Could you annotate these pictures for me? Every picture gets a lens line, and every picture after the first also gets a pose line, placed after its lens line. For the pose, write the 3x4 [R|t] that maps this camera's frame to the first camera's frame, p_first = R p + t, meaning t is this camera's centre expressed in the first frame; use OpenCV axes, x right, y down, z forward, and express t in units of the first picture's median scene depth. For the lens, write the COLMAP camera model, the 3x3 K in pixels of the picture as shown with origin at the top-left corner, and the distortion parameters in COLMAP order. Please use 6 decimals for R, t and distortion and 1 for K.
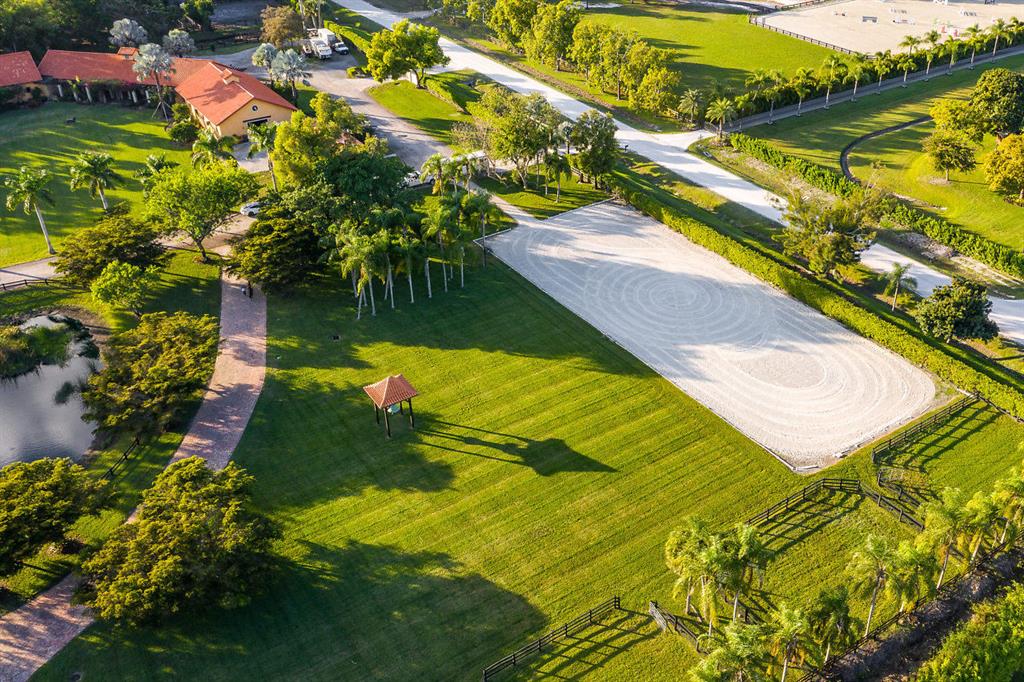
lens RADIAL K [[896.7, 0, 510.8], [0, 896.7, 341.2], [0, 0, 1]] dist [0.005841, 0.002713]
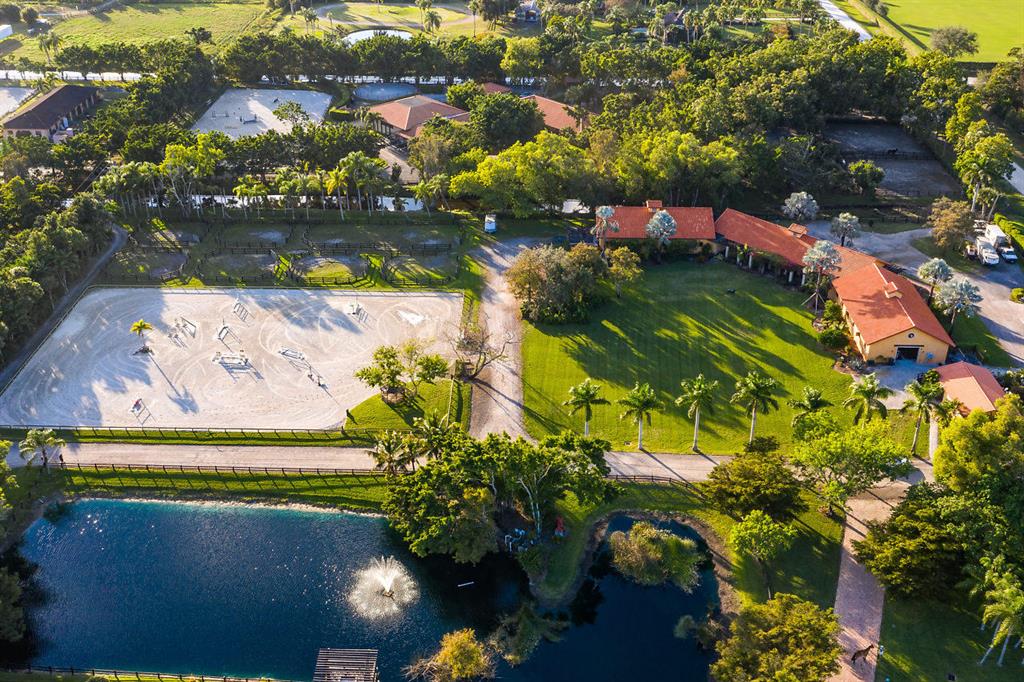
lens RADIAL K [[896.7, 0, 512.1], [0, 896.7, 340.5], [0, 0, 1]] dist [0.005841, 0.002713]
pose [[0.808229, 0.316248, -0.496743, -0.145362], [-0.328498, 0.942239, 0.065384, -0.171472], [0.488728, 0.110334, 0.865431, -0.057258]]
